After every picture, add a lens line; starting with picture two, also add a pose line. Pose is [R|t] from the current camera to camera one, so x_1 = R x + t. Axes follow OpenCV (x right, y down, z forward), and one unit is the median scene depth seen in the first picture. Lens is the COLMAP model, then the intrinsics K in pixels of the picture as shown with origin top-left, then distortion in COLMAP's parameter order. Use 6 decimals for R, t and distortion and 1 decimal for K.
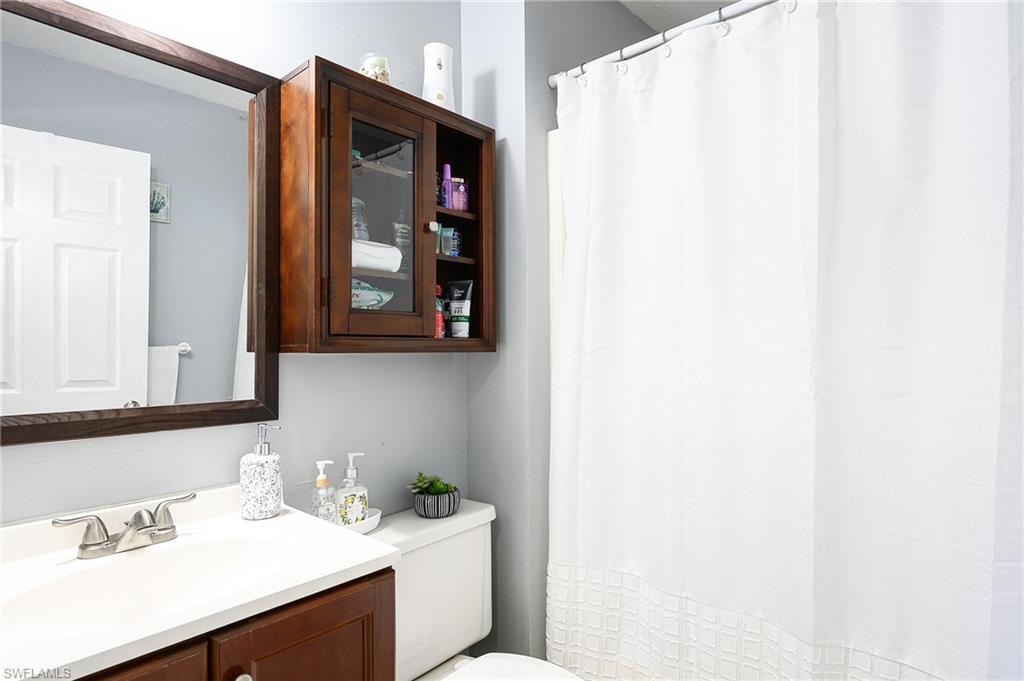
lens RADIAL K [[557.2, 0, 510.8], [0, 557.2, 339.8], [0, 0, 1]] dist [0.006497, 0.000243]
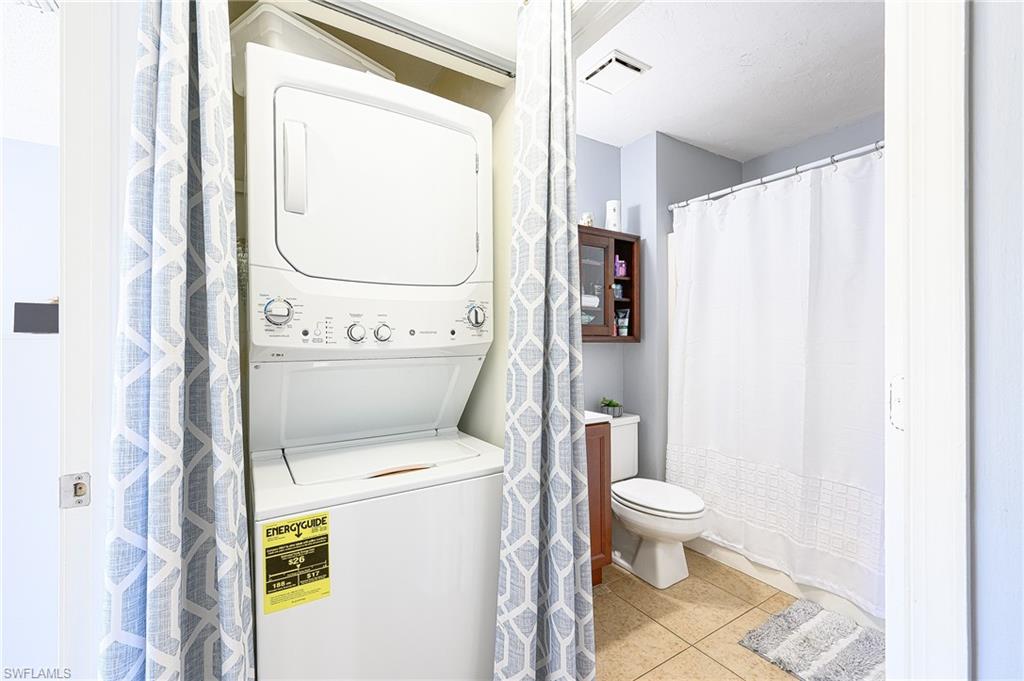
lens RADIAL K [[412.1, 0, 478.6], [0, 412.1, 342.4], [0, 0, 1]] dist [-0.003480, -0.000012]
pose [[0.947853, 0.006573, -0.318640, -0.113926], [-0.001388, 0.999863, 0.016497, -0.004417], [0.318705, -0.015194, 0.947732, -0.688504]]
